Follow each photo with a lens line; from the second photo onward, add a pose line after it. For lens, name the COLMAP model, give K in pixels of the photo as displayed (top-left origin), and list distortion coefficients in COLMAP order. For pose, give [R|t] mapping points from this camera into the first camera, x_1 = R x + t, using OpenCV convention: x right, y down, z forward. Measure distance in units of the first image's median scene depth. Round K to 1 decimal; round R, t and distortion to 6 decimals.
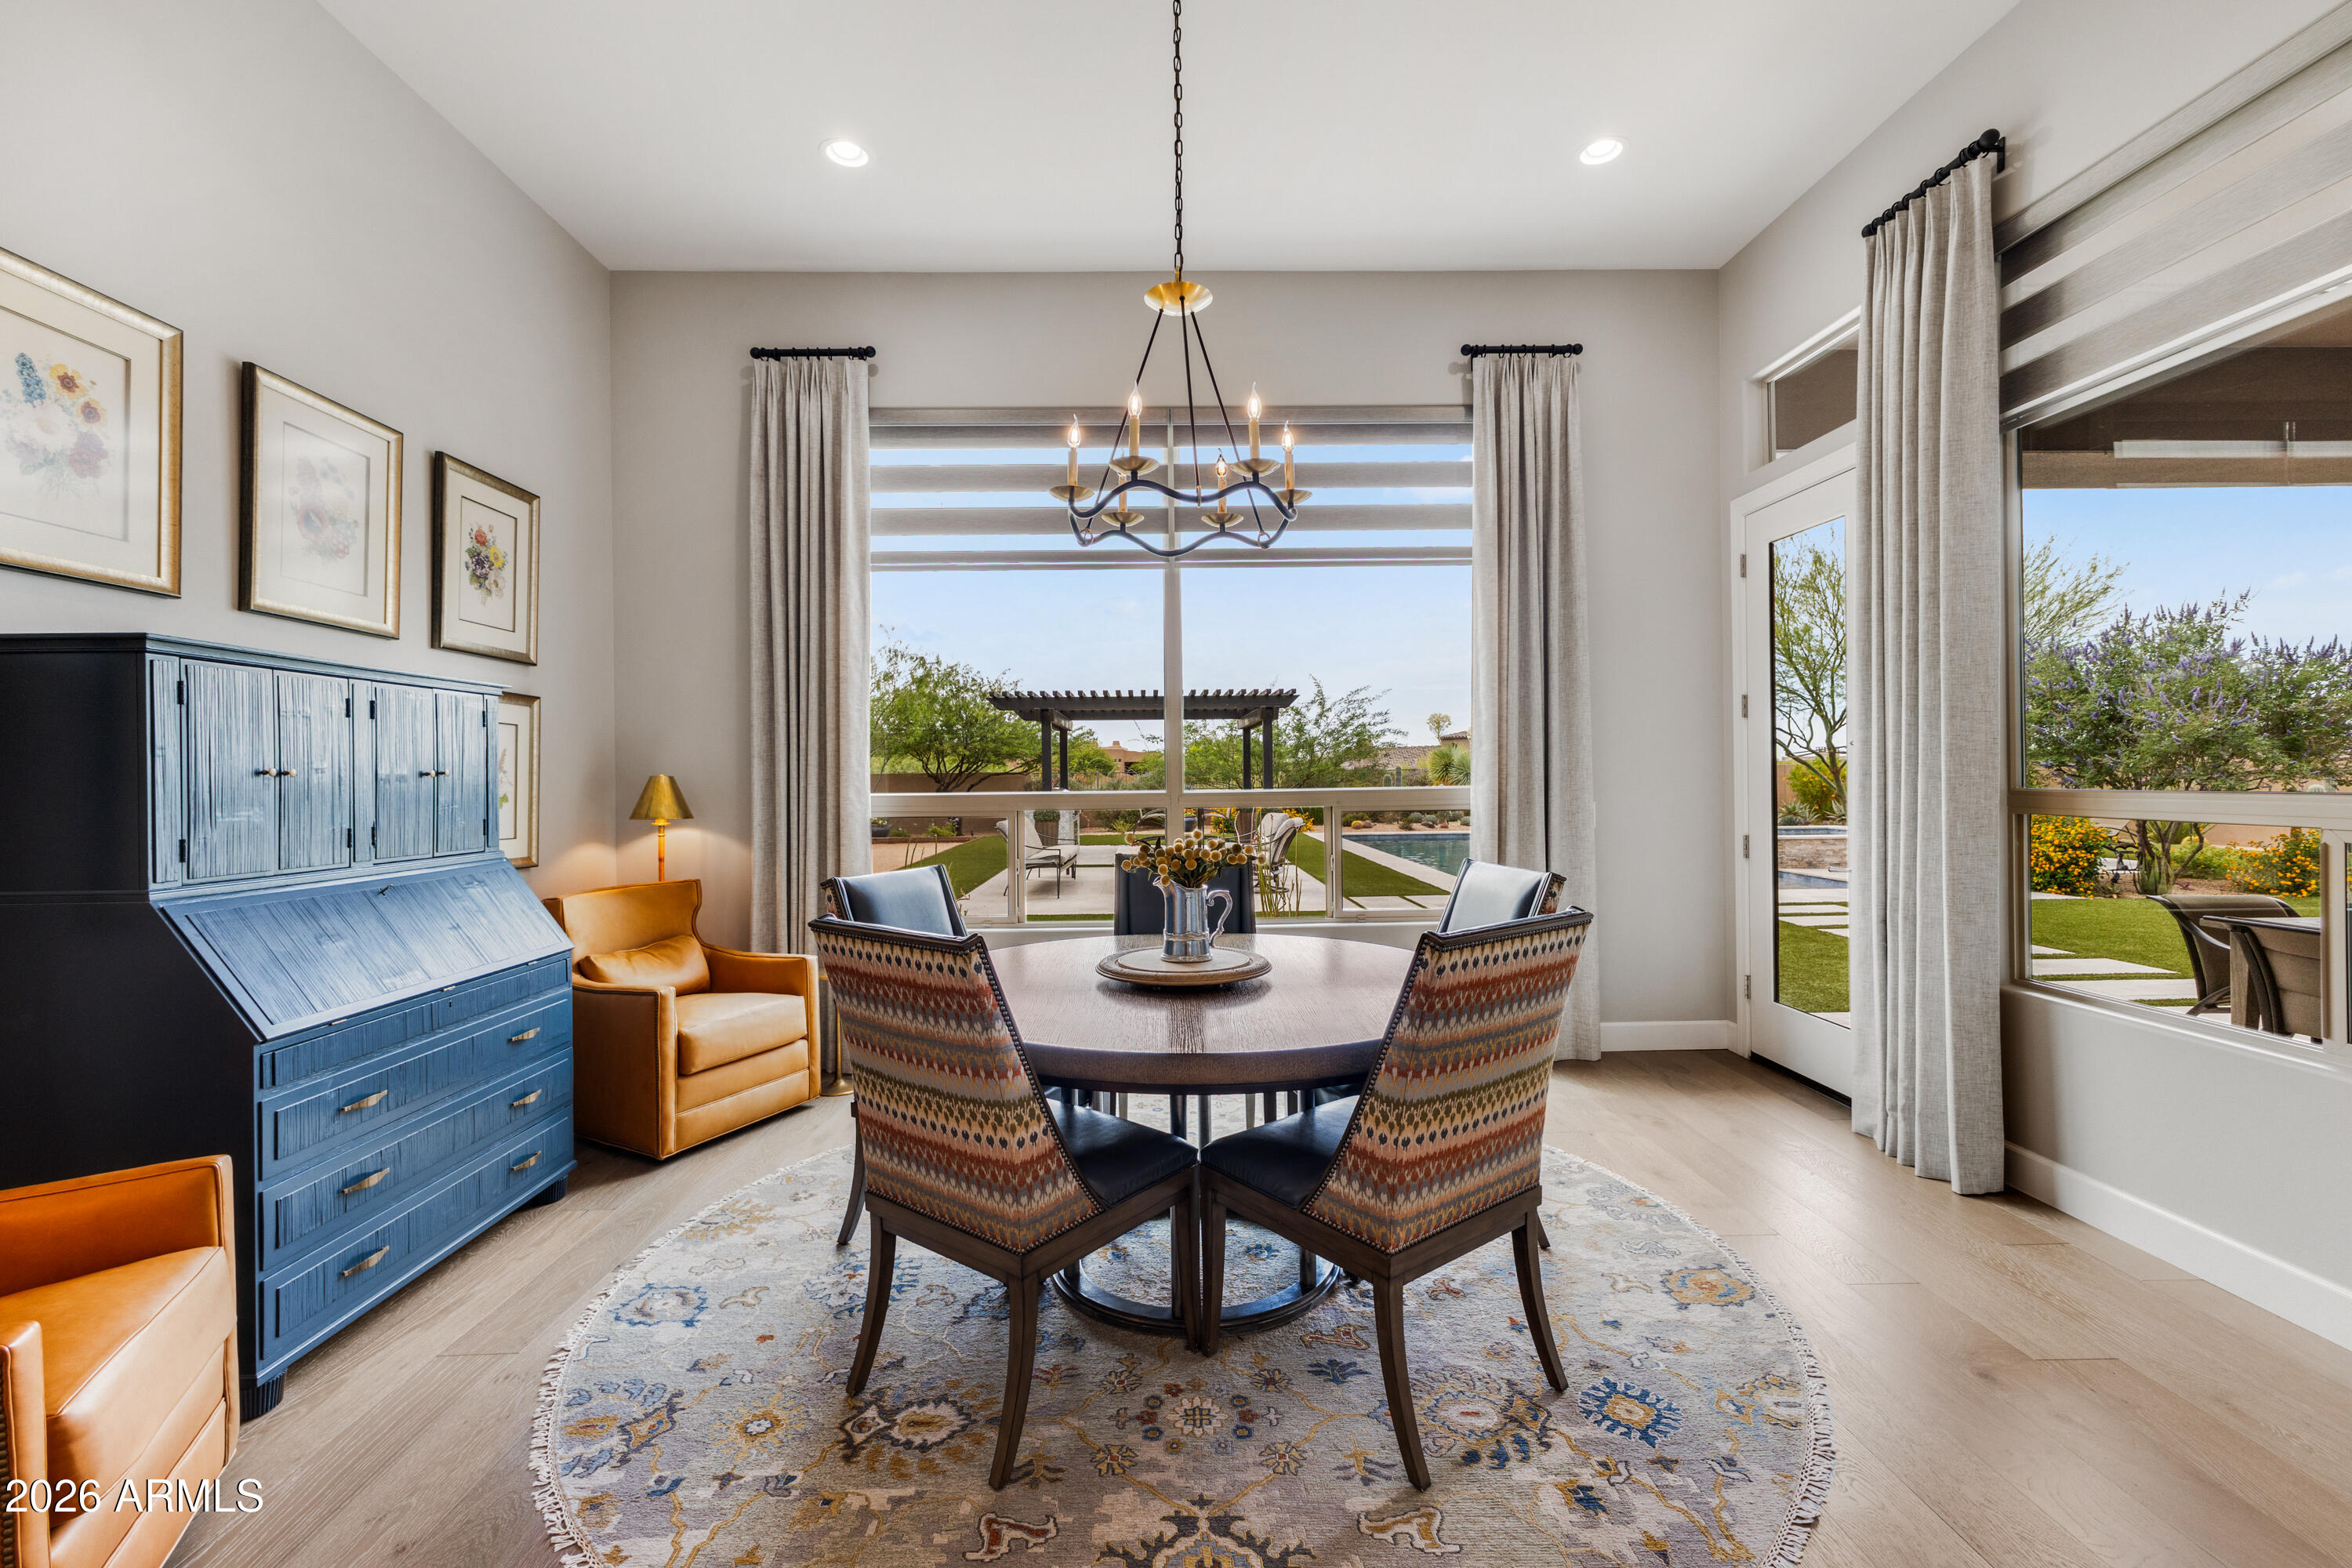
lens RADIAL K [[1017.4, 0, 1169.8], [0, 1017.4, 773.0], [0, 0, 1]] dist [0.001915, 0.000639]
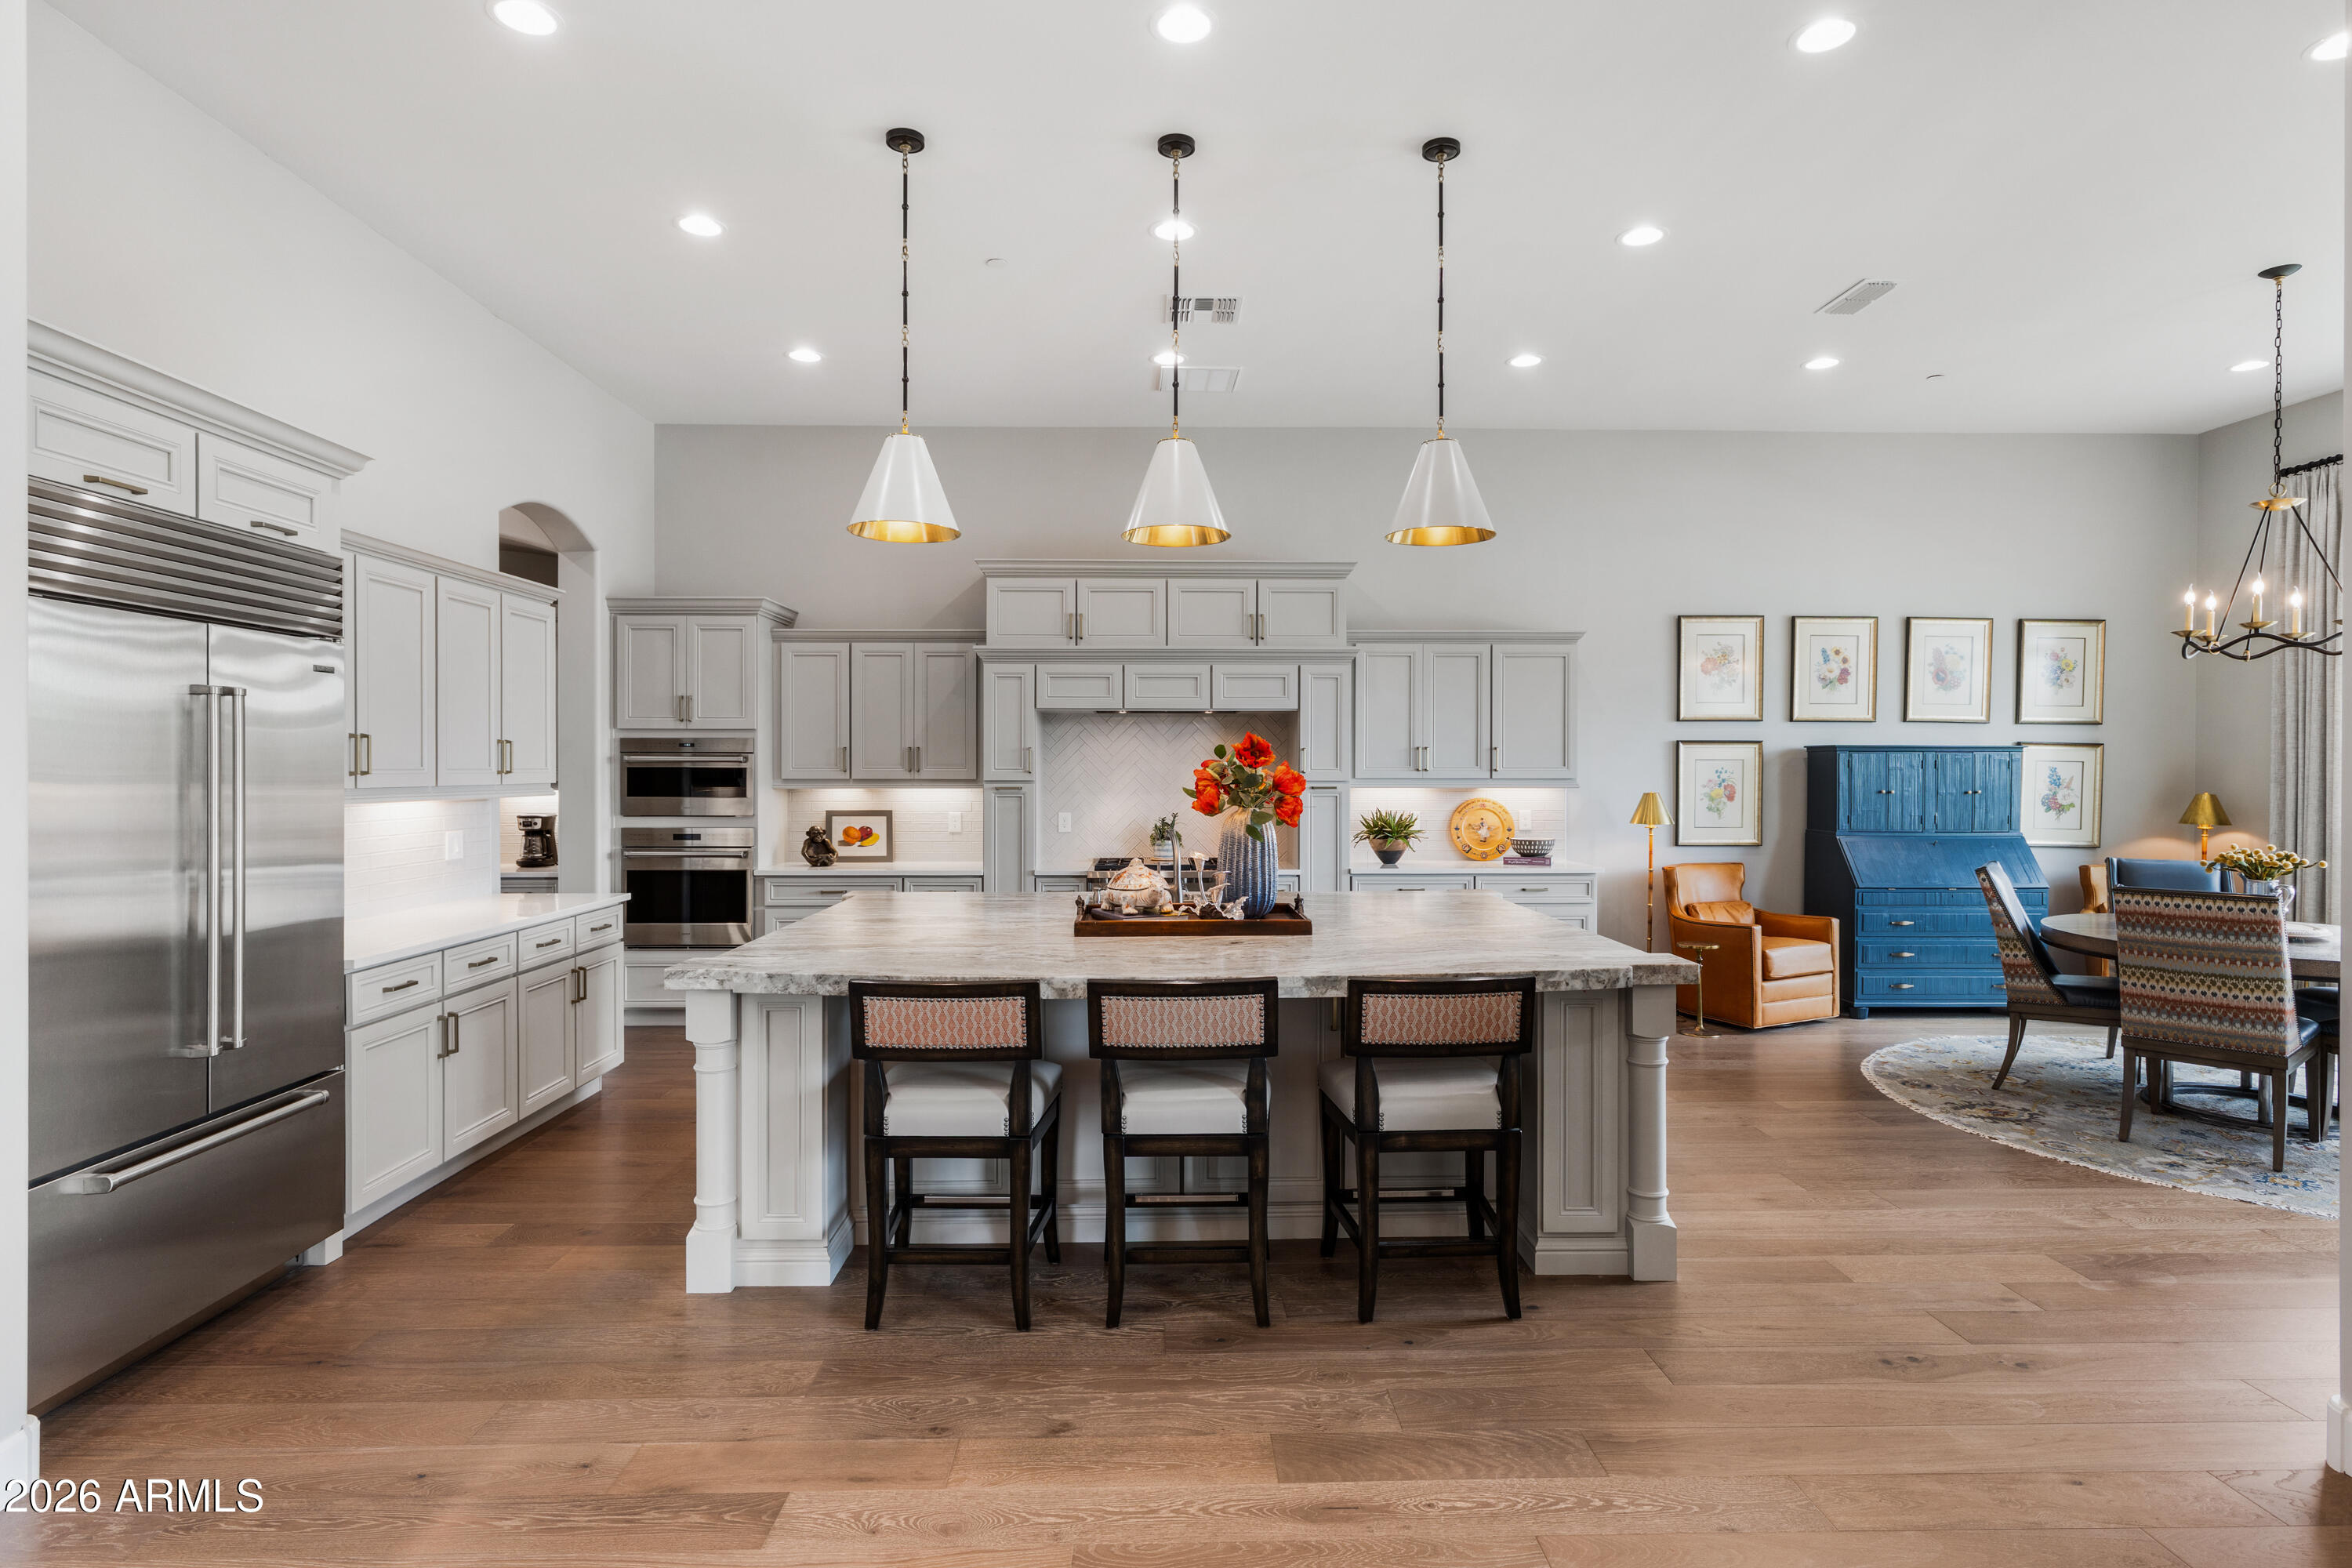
lens RADIAL K [[1219.6, 0, 1186.6], [0, 1219.6, 771.8], [0, 0, 1]] dist [0.003516, 0.001949]
pose [[0.011819, 0.016123, -0.999800, 1.163294], [-0.001446, 0.999869, 0.016107, -0.053222], [0.999929, 0.001255, 0.011841, -0.426542]]
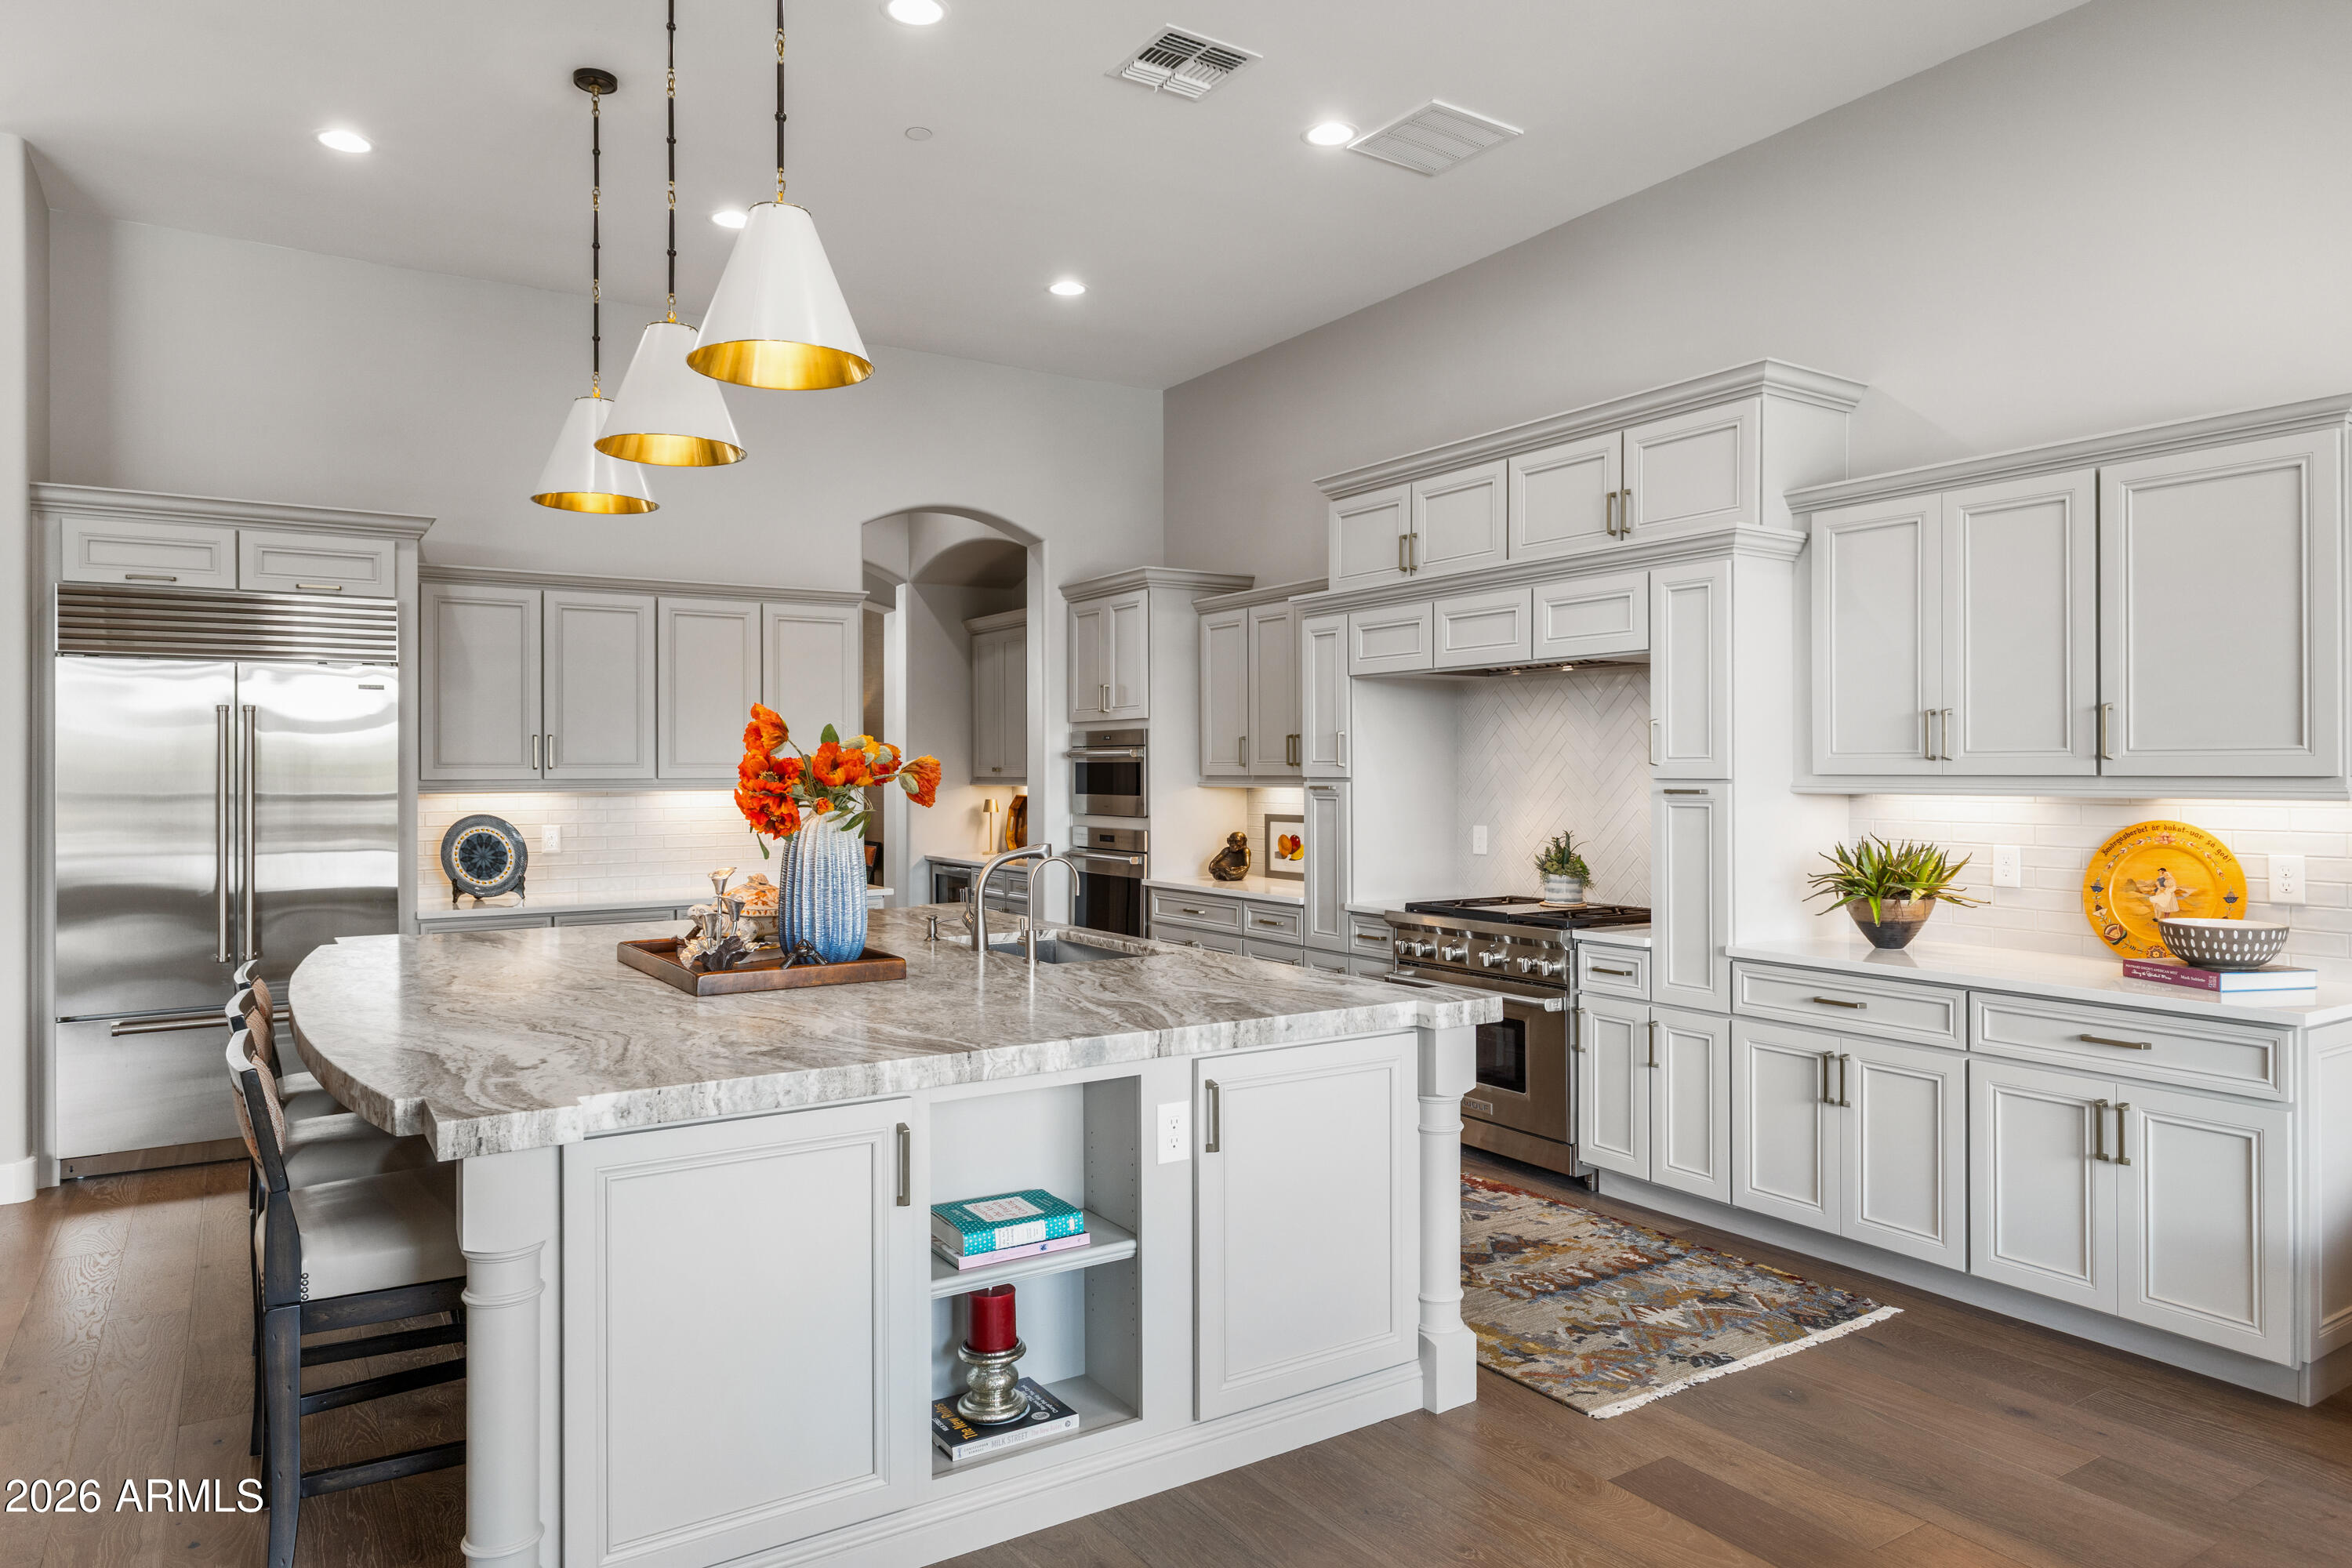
lens RADIAL K [[1431.5, 0, 1211.6], [0, 1431.5, 750.4], [0, 0, 1]] dist [0.000183, -0.000136]
pose [[-0.831185, 0.011164, -0.555884, 0.425373], [0.015739, 0.999870, -0.003453, -0.039152], [0.555774, -0.011619, -0.831252, 0.407689]]
